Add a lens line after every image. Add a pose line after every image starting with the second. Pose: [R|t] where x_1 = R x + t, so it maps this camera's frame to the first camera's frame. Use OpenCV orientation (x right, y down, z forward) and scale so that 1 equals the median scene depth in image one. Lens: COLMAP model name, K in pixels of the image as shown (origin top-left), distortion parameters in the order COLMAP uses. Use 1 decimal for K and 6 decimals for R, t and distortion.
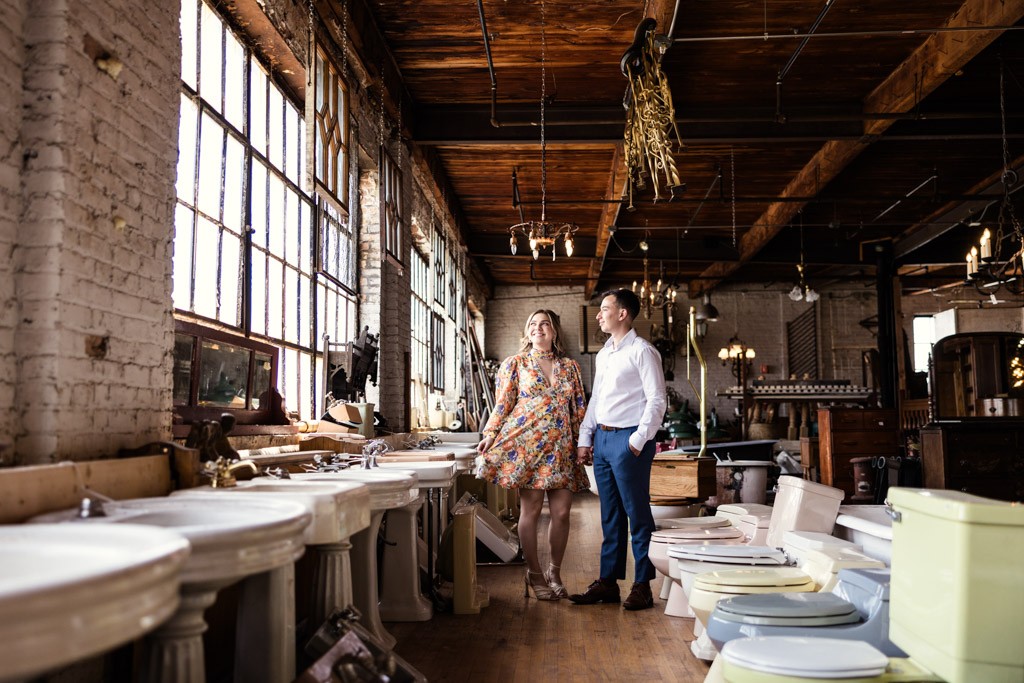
lens RADIAL K [[1029.1, 0, 512.0], [0, 1029.1, 341.5], [0, 0, 1]] dist [-0.001888, -0.000635]
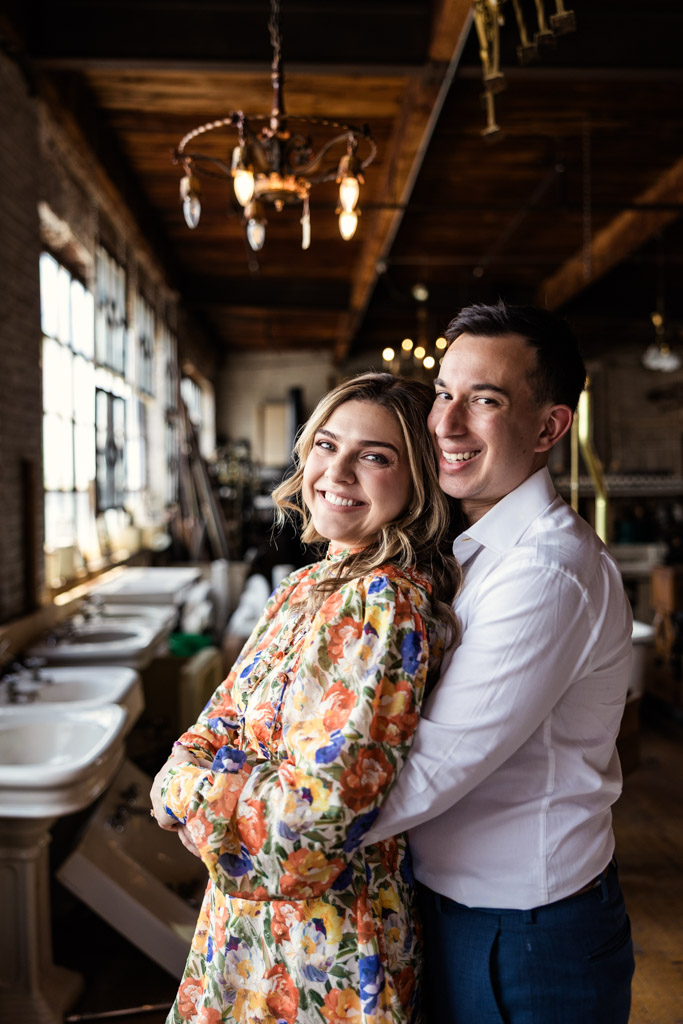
lens RADIAL K [[968.8, 0, 341.5], [0, 968.8, 512.0], [0, 0, 1]] dist [-0.004072, -0.003729]
pose [[0.996095, -0.011477, 0.087537, 0.014193], [0.002113, 0.994328, 0.106332, -0.014519], [-0.088261, -0.105731, 0.990470, 0.413695]]
